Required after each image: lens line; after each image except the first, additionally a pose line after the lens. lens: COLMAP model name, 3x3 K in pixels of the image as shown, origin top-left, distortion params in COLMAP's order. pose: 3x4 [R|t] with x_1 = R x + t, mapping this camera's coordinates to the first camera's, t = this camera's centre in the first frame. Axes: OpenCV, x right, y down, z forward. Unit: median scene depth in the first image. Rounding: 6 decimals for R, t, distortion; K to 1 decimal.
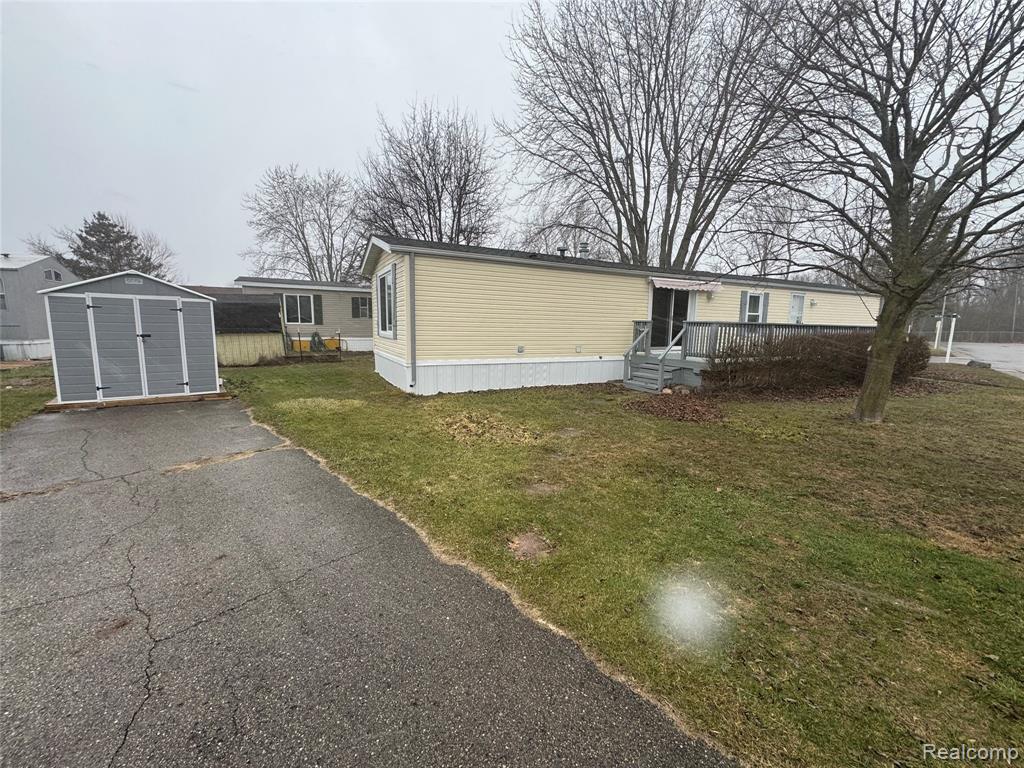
lens RADIAL K [[409.1, 0, 511.0], [0, 409.1, 383.2], [0, 0, 1]] dist [0.001642, -0.000004]
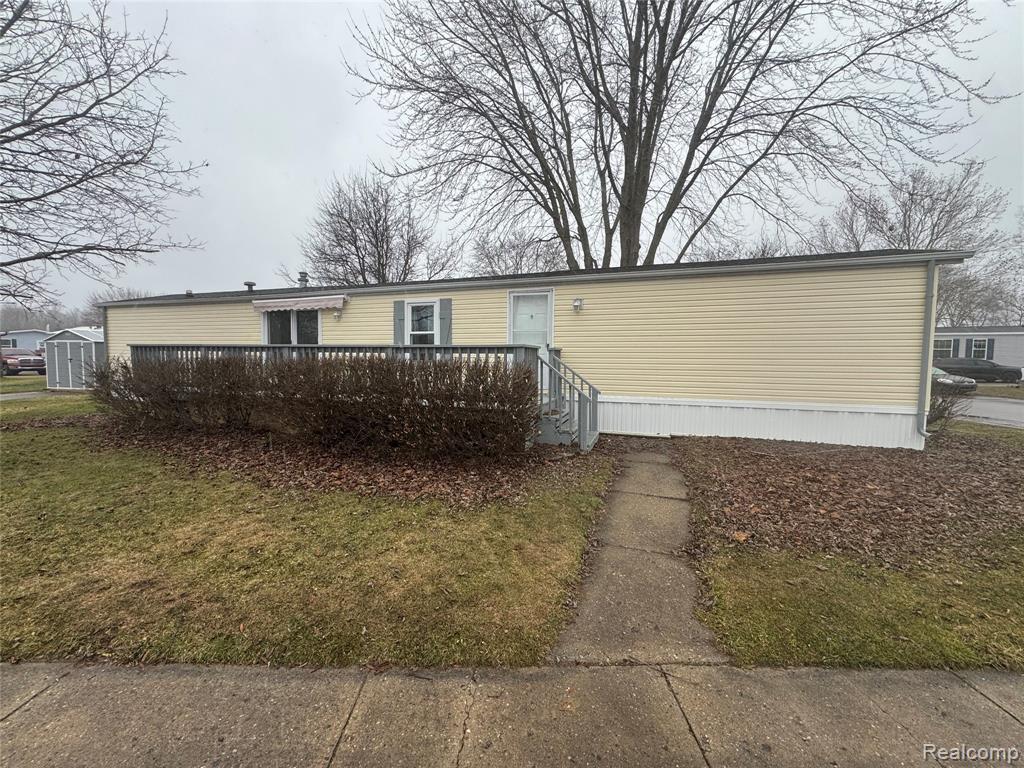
lens RADIAL K [[409.1, 0, 511.6], [0, 409.1, 383.2], [0, 0, 1]] dist [0.001642, -0.000004]
pose [[0.683841, 0.045436, -0.728215, 1.193534], [-0.095873, 0.995001, -0.027949, -0.080346], [0.723305, 0.088929, 0.684779, 0.649315]]
